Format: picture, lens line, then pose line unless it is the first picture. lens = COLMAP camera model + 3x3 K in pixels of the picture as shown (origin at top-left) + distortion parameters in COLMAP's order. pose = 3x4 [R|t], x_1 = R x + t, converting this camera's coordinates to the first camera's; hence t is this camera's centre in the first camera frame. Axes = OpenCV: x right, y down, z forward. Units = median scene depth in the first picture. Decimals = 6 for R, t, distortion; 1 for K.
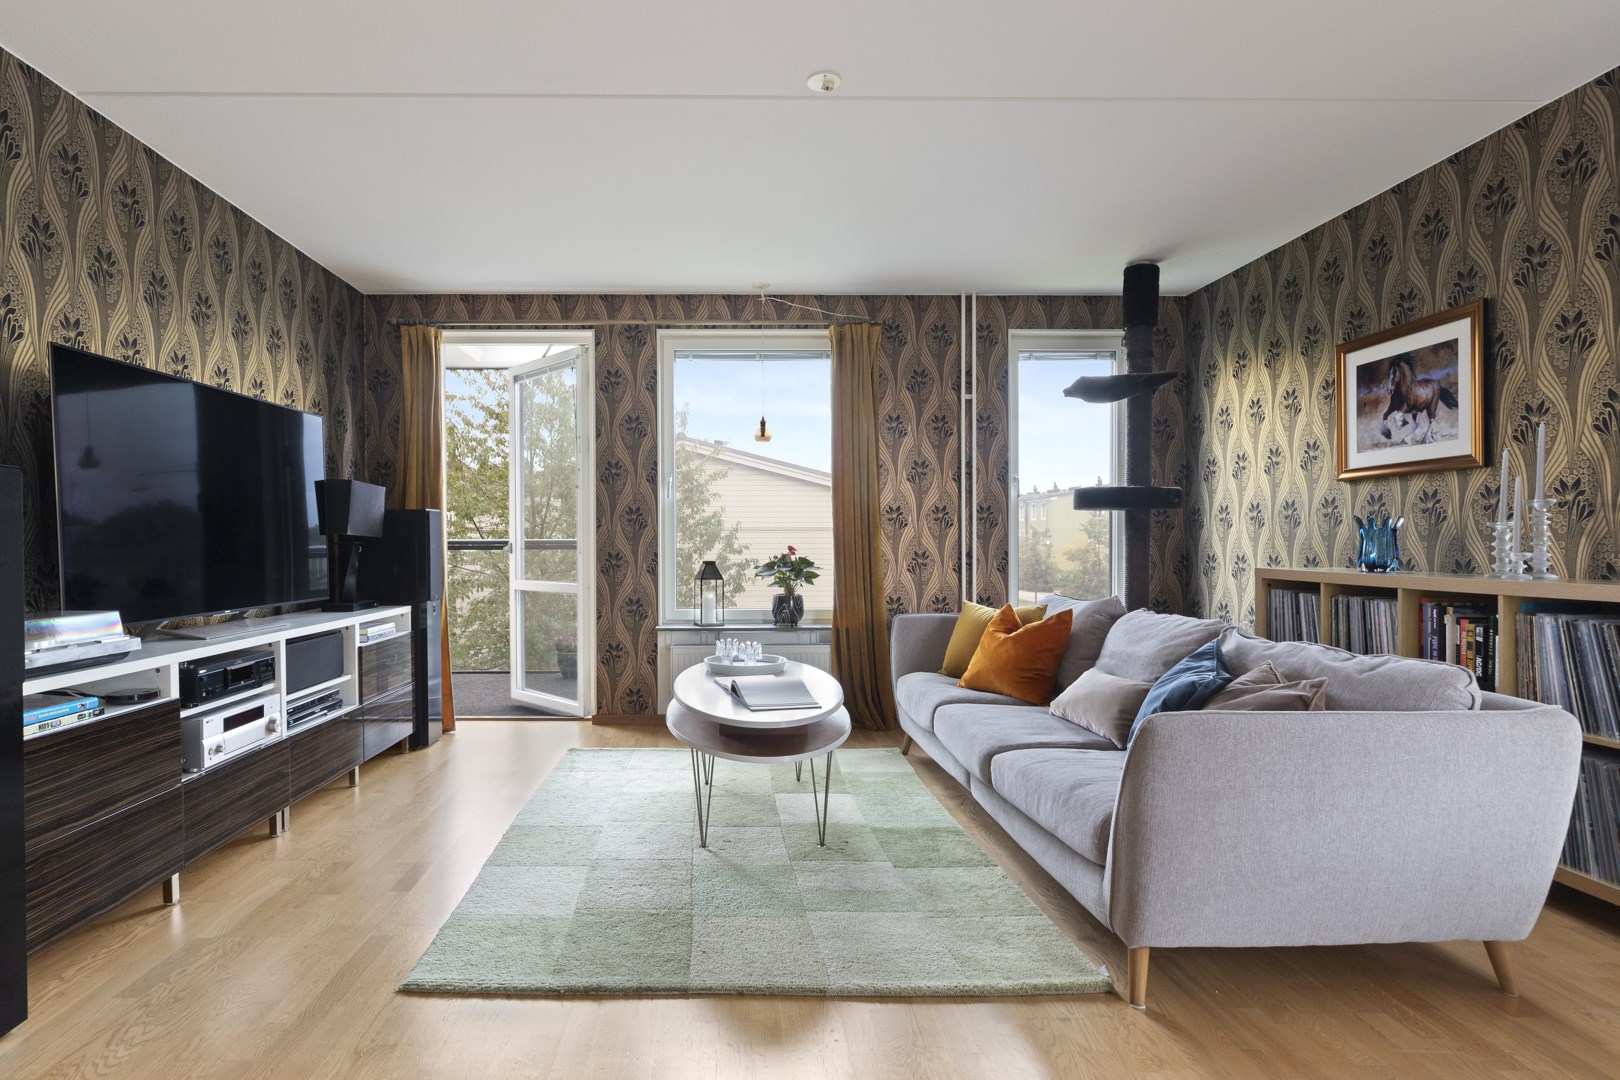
lens RADIAL K [[817.6, 0, 810.0], [0, 817.6, 540.0], [0, 0, 1]] dist [0.000497, -0.000081]
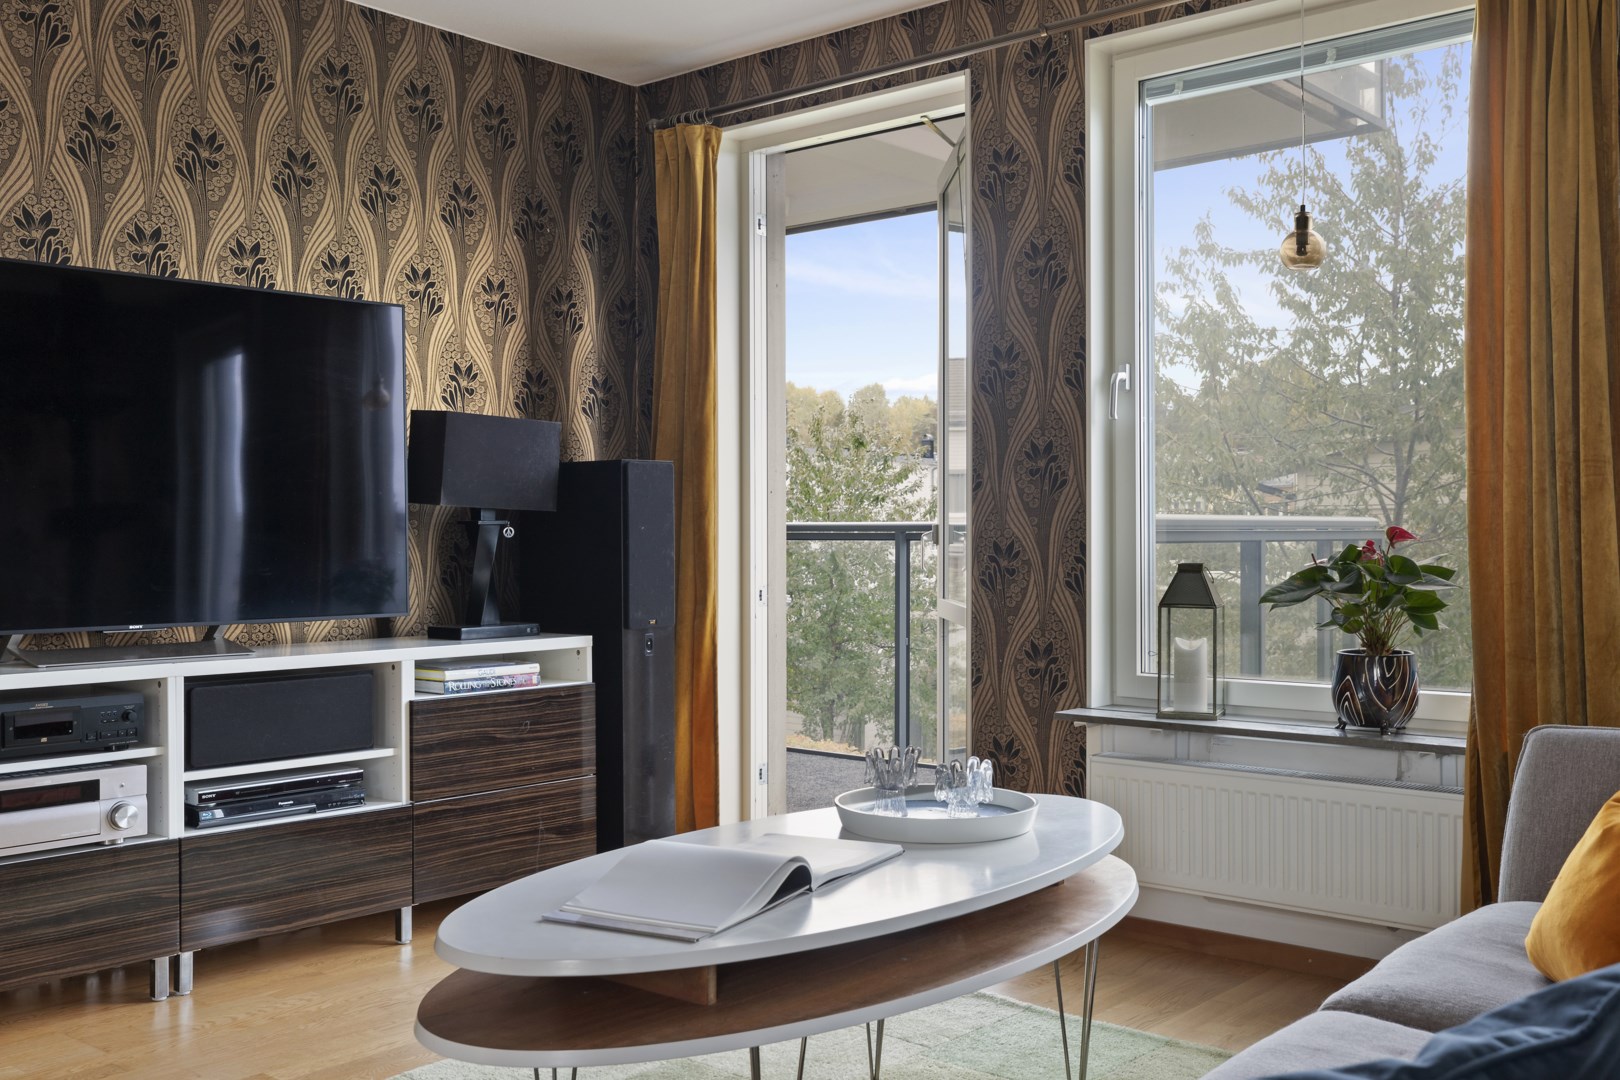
lens RADIAL K [[1587.8, 0, 810.0], [0, 1587.8, 540.0], [0, 0, 1]] dist [-0.000881, 0.014338]
pose [[0.735026, 0.003094, -0.678032, 0.293841], [0.001667, 0.999978, 0.006370, 0.008120], [0.678037, -0.005812, 0.735005, 0.267633]]
